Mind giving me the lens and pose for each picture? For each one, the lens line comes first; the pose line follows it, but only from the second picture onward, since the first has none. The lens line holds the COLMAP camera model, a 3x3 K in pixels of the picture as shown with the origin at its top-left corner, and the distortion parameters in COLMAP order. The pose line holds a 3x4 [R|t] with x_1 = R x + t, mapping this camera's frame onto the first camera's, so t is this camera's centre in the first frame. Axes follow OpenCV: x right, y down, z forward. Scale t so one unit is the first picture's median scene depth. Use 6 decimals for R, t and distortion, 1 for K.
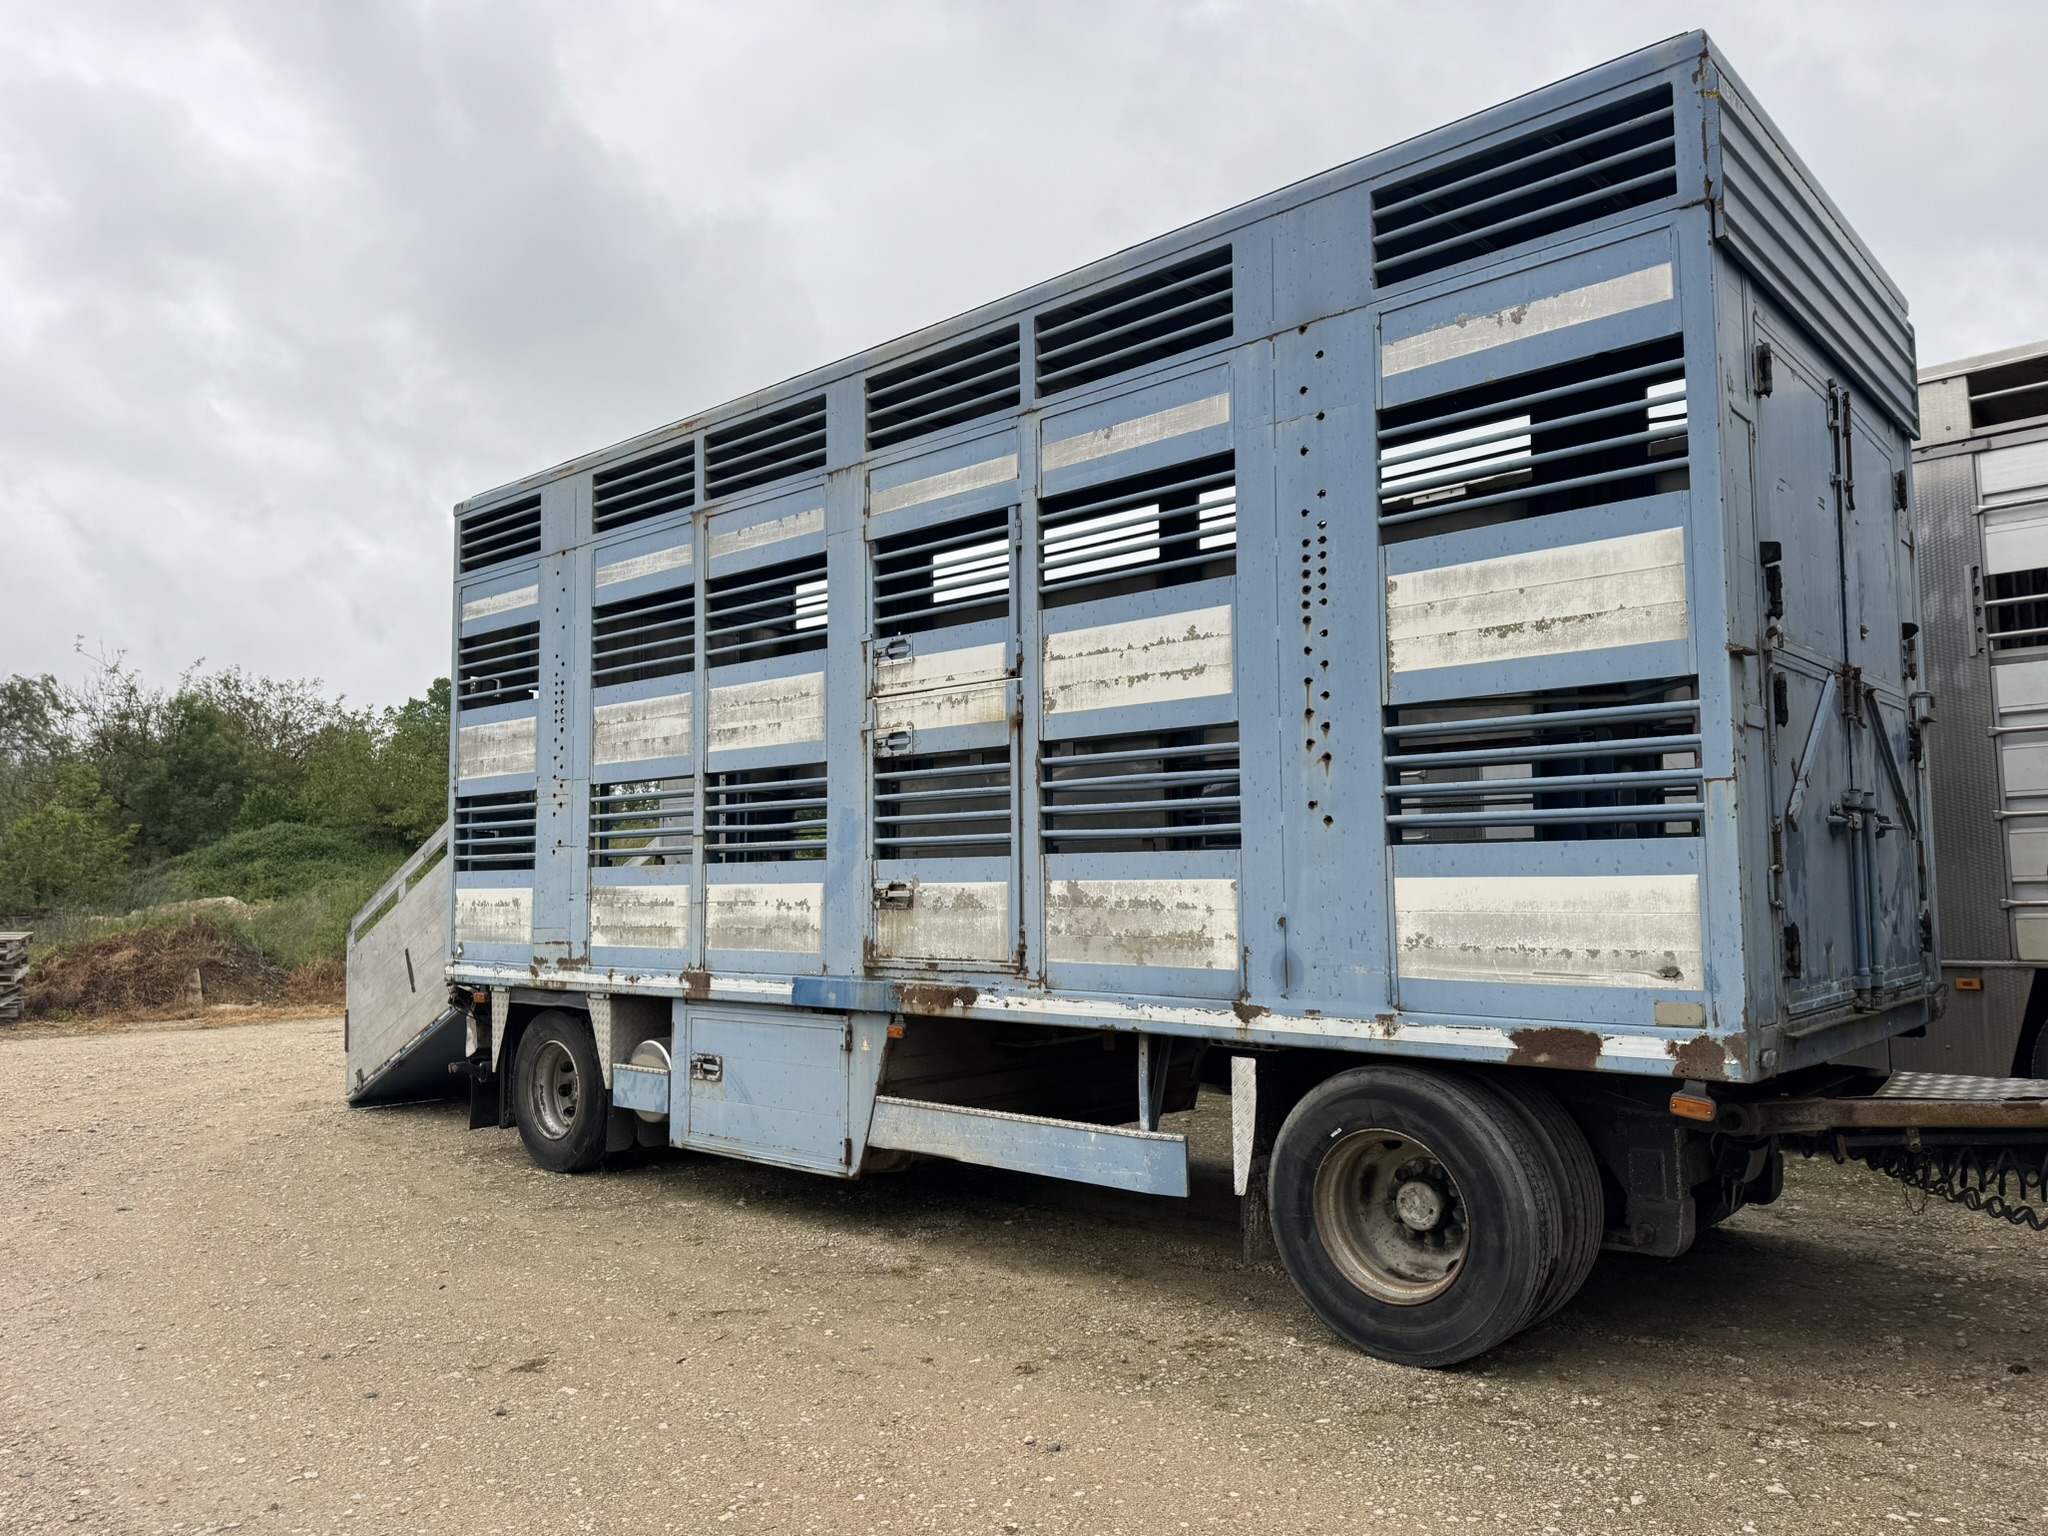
lens RADIAL K [[1421.0, 0, 1021.0], [0, 1421.0, 766.0], [0, 0, 1]] dist [0.041770, -0.042909]
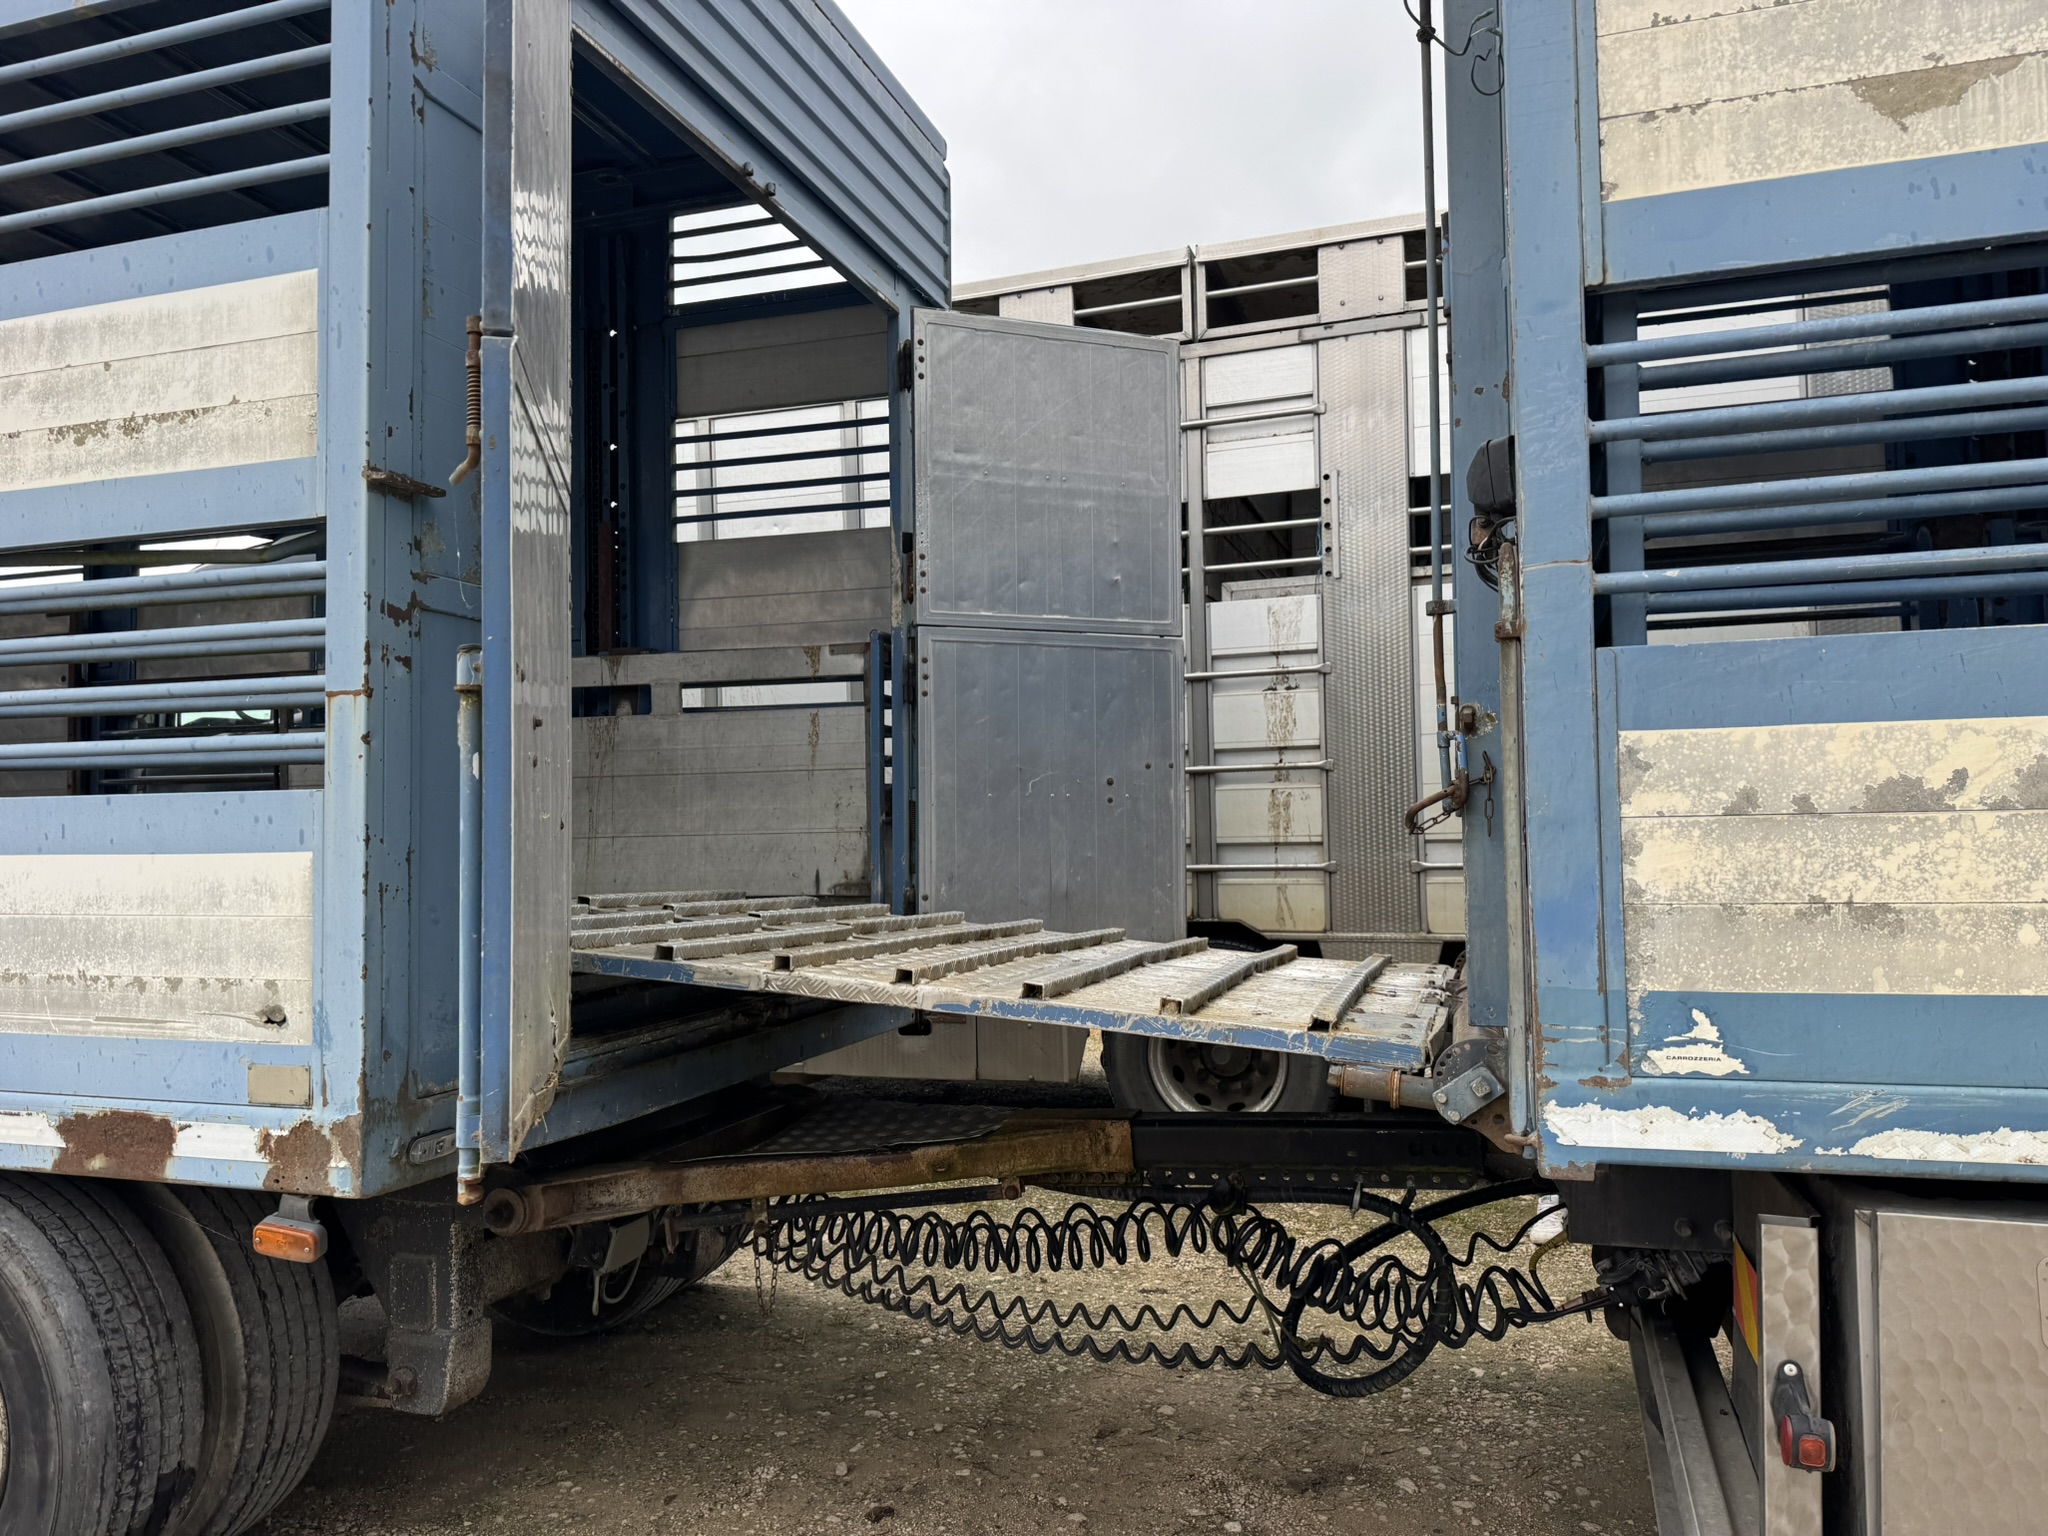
lens RADIAL K [[1421.0, 0, 1021.0], [0, 1421.0, 766.0], [0, 0, 1]] dist [0.041770, -0.042909]
pose [[0.916260, 0.022699, 0.399940, 0.508749], [-0.034640, 0.999143, 0.022653, 0.016150], [-0.399083, -0.034610, 0.916261, 0.337864]]
